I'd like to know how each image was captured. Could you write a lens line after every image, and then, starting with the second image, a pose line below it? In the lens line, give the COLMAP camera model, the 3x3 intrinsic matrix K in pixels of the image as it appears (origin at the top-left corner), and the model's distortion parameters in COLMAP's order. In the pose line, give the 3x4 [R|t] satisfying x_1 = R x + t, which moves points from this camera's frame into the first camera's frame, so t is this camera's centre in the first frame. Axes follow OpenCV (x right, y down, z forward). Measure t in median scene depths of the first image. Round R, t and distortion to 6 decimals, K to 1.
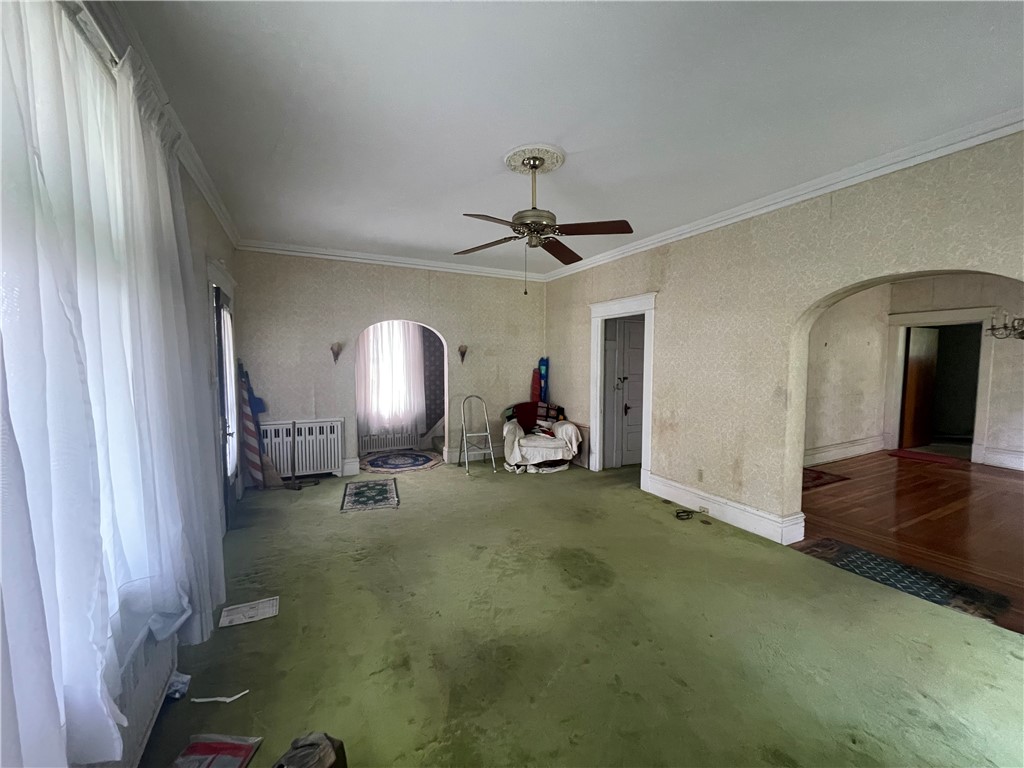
lens RADIAL K [[415.3, 0, 512.0], [0, 415.3, 384.0], [0, 0, 1]] dist [0.000045, -0.000095]
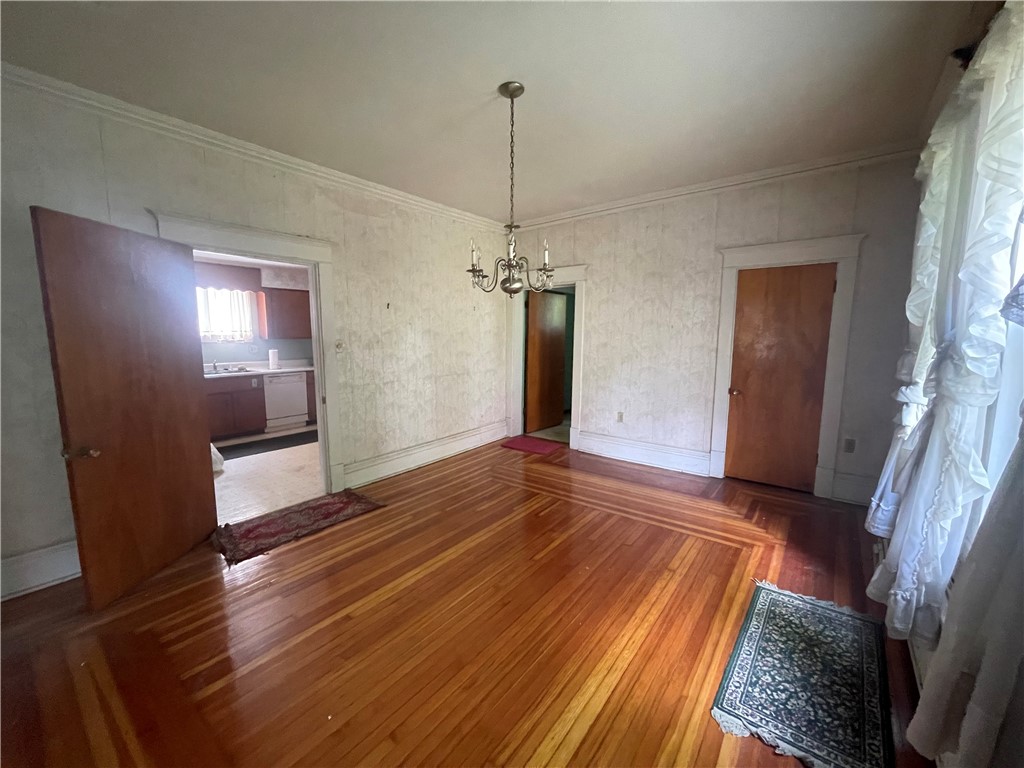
lens RADIAL K [[415.3, 0, 512.0], [0, 415.3, 384.0], [0, 0, 1]] dist [0.000045, -0.000095]
pose [[0.906639, -0.050712, 0.418848, 0.627399], [0.022117, 0.997098, 0.072850, -0.010534], [-0.421327, -0.056785, 0.905129, 0.273174]]
